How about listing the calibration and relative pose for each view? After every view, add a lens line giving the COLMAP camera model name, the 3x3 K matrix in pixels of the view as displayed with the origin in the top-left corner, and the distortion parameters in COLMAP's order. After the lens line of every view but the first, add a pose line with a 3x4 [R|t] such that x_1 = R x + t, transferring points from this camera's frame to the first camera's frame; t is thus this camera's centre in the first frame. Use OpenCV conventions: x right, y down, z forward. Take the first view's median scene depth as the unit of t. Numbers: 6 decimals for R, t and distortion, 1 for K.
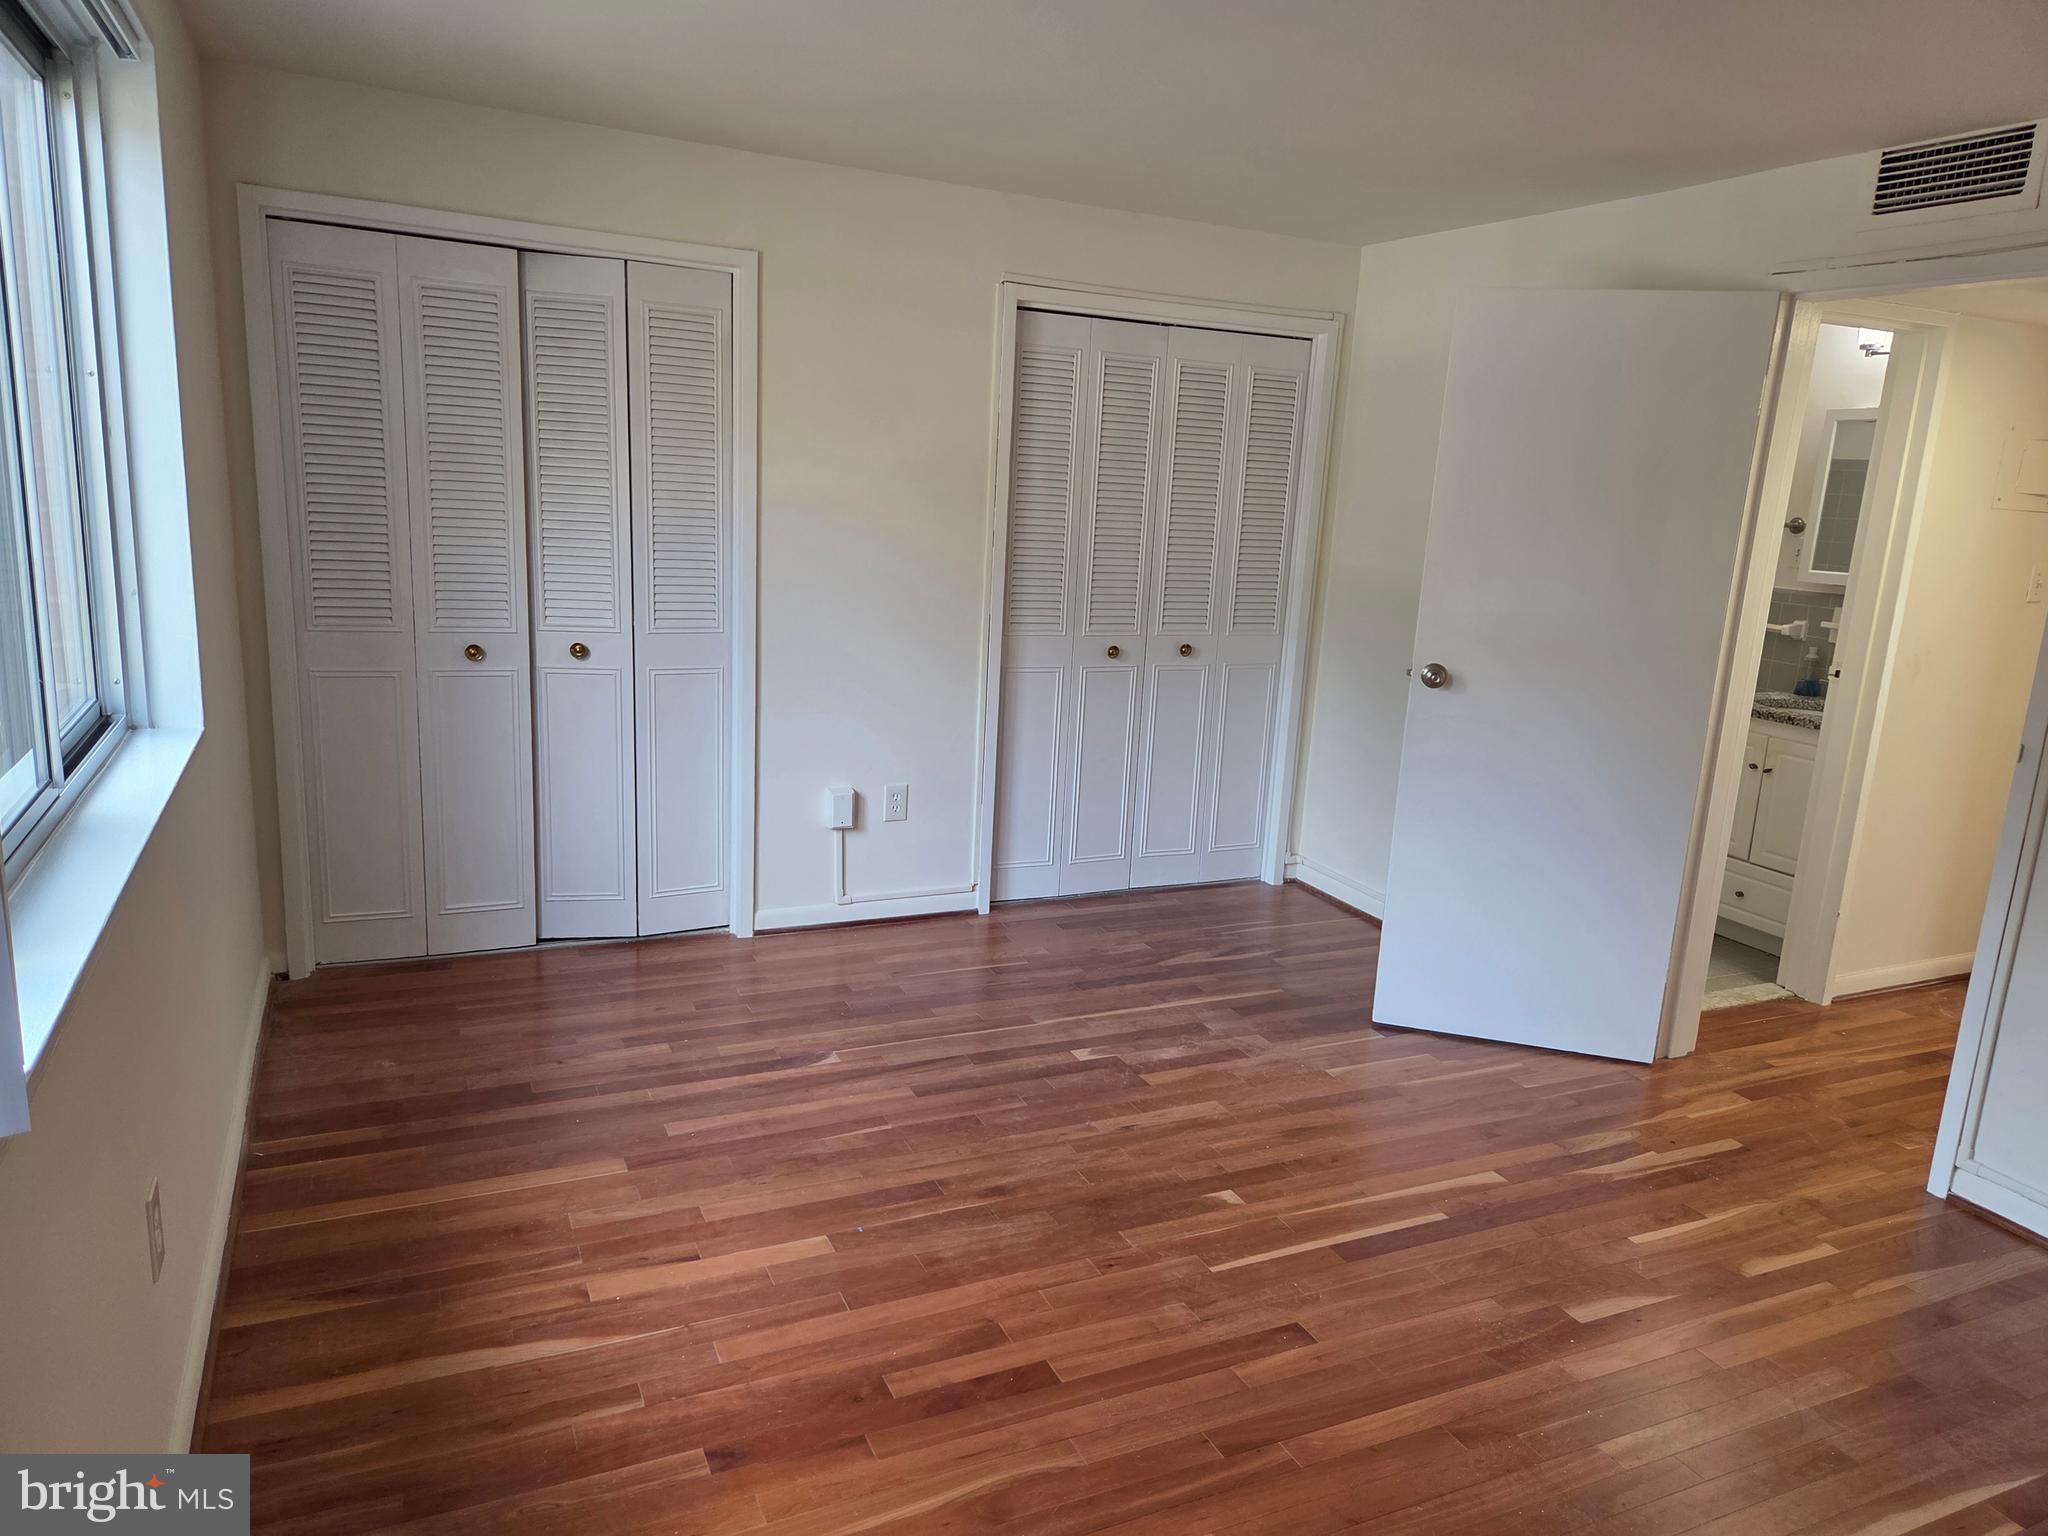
lens RADIAL K [[1363.5, 0, 1024.0], [0, 1363.5, 768.0], [0, 0, 1]] dist [0.049661, -0.066790]
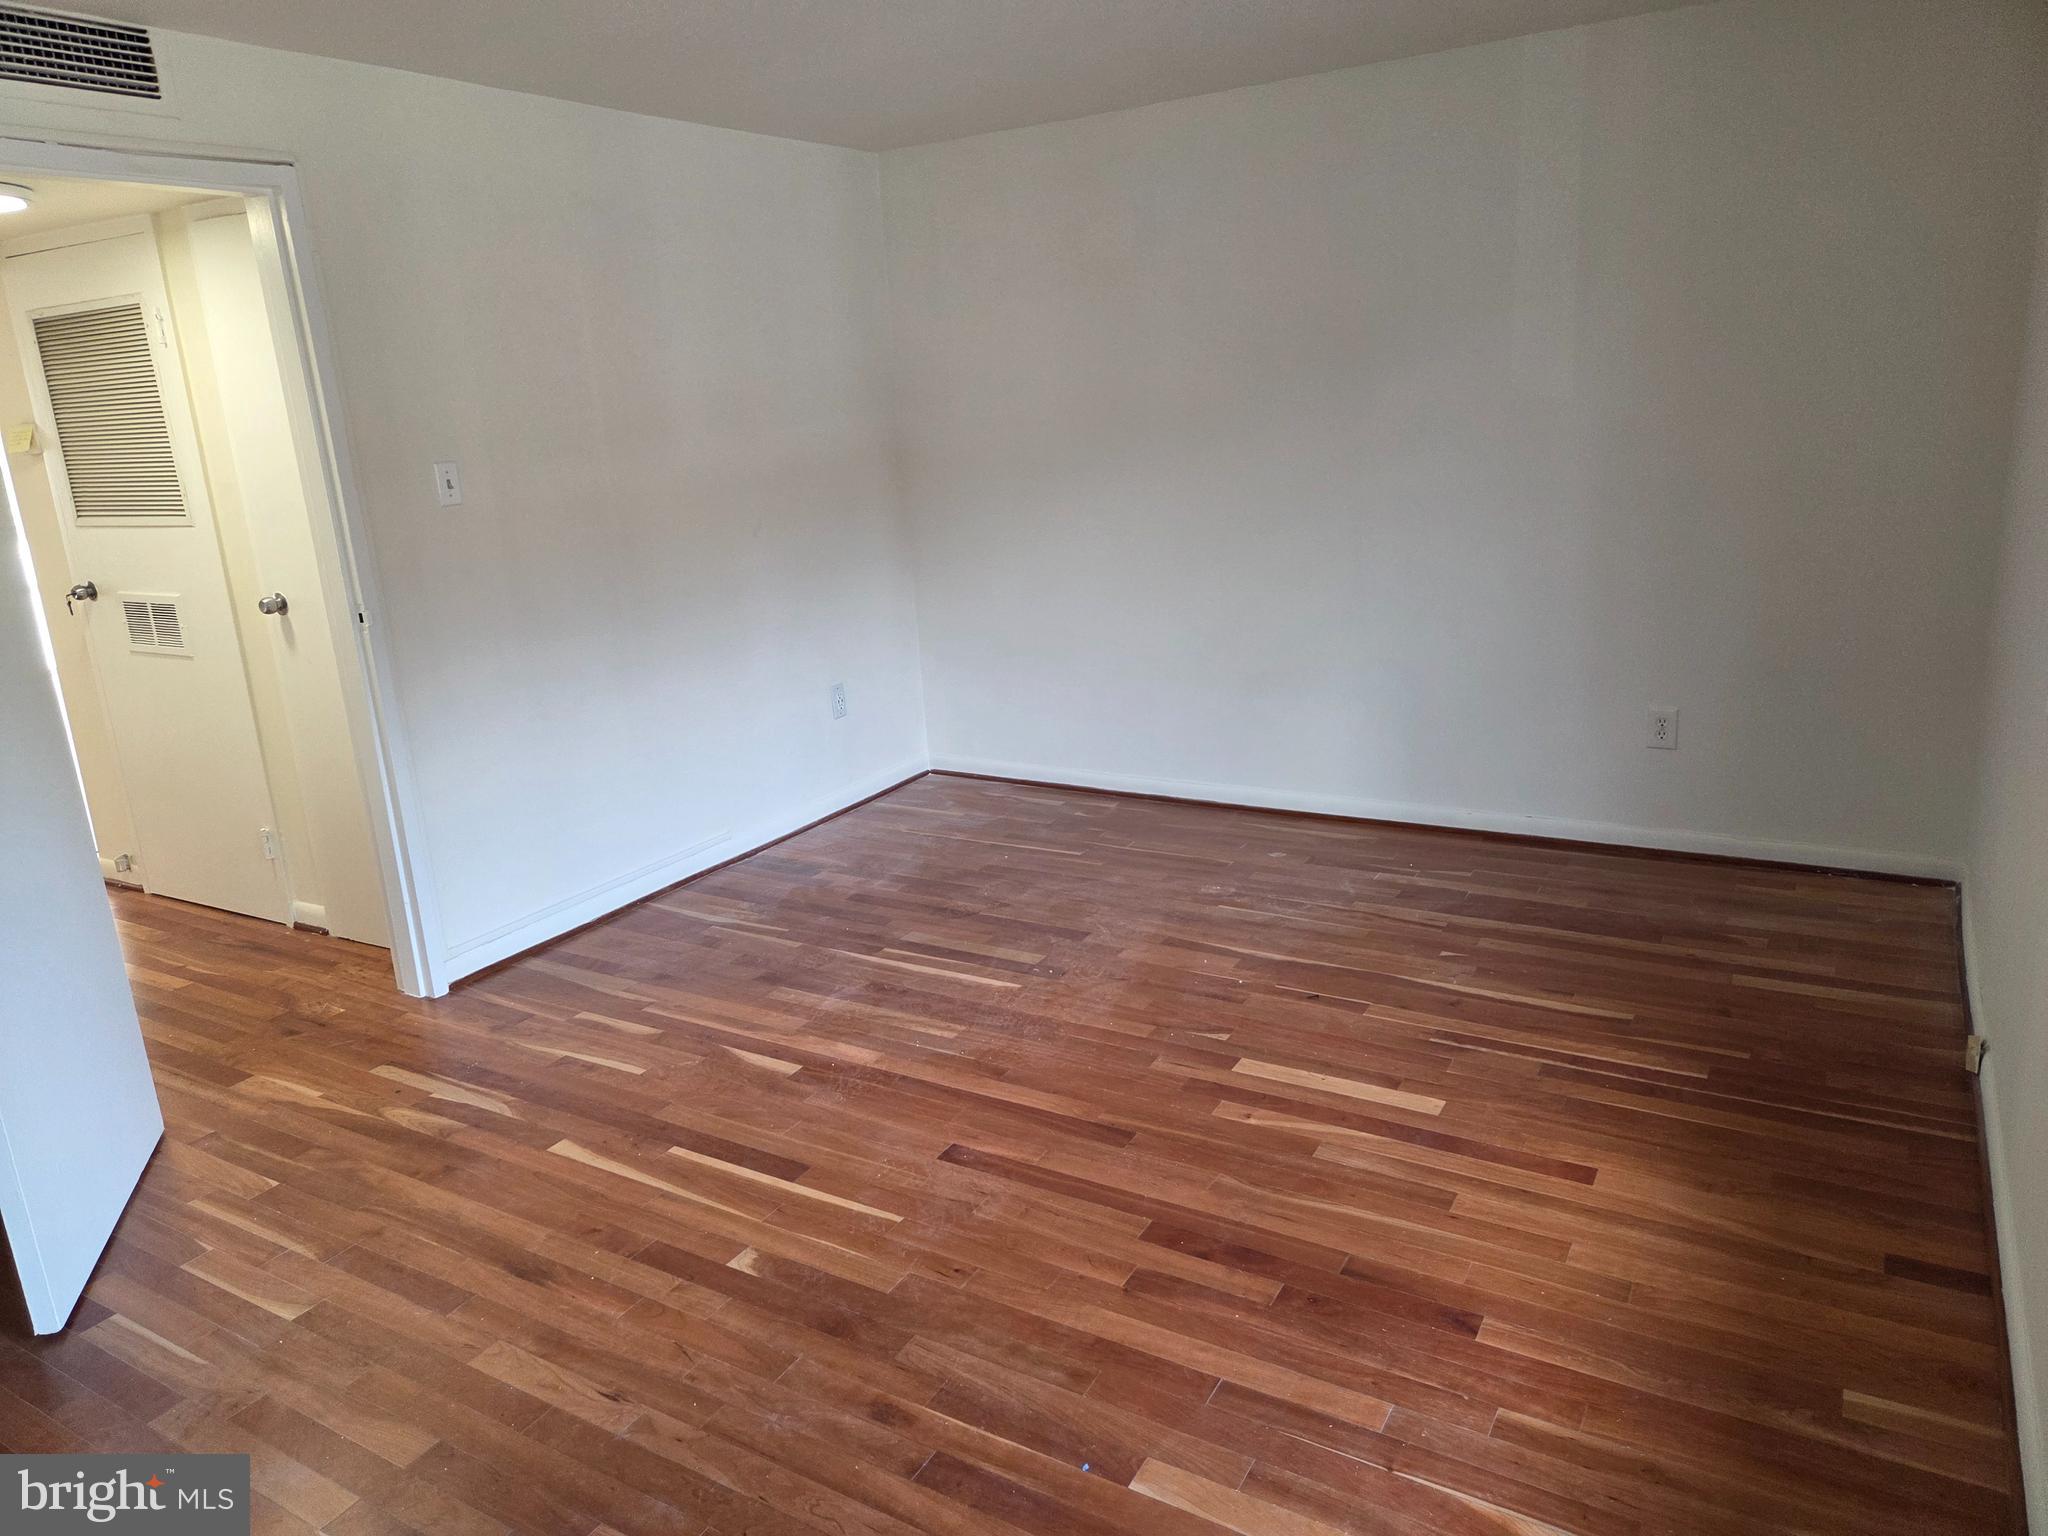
lens RADIAL K [[1363.5, 0, 1024.0], [0, 1363.5, 768.0], [0, 0, 1]] dist [0.049661, -0.066790]
pose [[-0.564710, -0.240474, 0.789478, -0.587862], [0.201190, 0.887633, 0.414282, -0.292681], [-0.800391, 0.392784, -0.452874, 1.228354]]
